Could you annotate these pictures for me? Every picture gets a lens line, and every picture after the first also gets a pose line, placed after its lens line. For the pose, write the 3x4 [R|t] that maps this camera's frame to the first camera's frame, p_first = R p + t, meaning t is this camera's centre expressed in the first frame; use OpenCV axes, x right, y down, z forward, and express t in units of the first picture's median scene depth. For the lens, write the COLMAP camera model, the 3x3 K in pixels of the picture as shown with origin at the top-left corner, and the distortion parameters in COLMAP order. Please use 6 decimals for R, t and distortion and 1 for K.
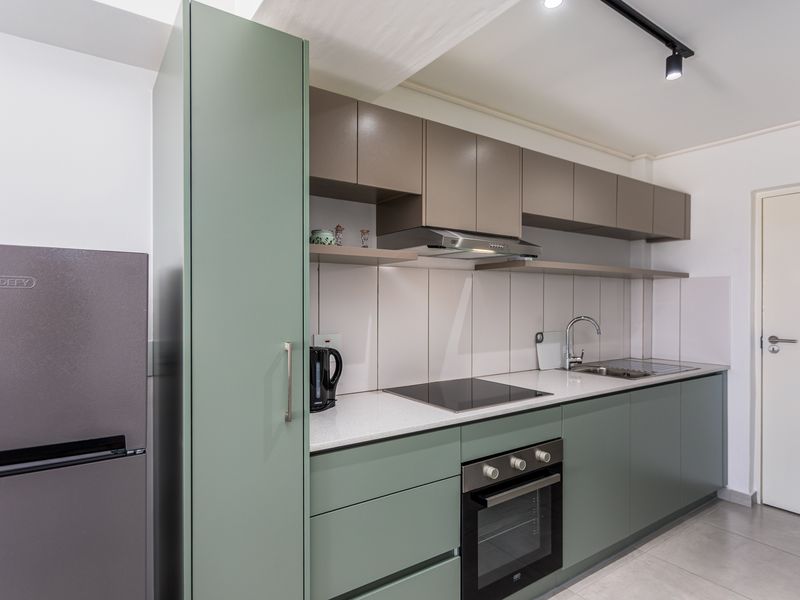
lens RADIAL K [[438.9, 0, 401.8], [0, 438.9, 298.5], [0, 0, 1]] dist [-0.003062, 0.004534]
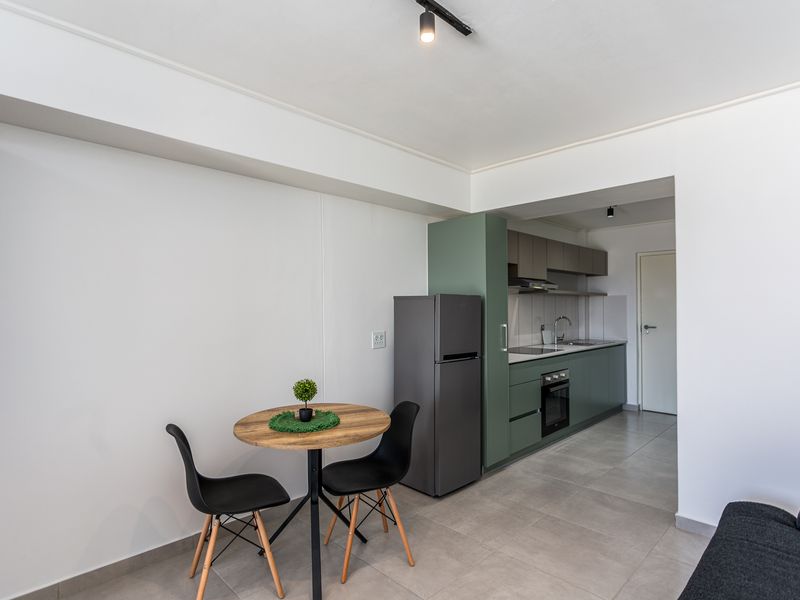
lens RADIAL K [[438.9, 0, 399.1], [0, 438.9, 301.9], [0, 0, 1]] dist [-0.003062, 0.004534]
pose [[0.978966, -0.004906, 0.203964, -0.661932], [0.007213, 0.999918, -0.010571, -0.008690], [-0.203895, 0.011820, 0.978921, -0.726625]]
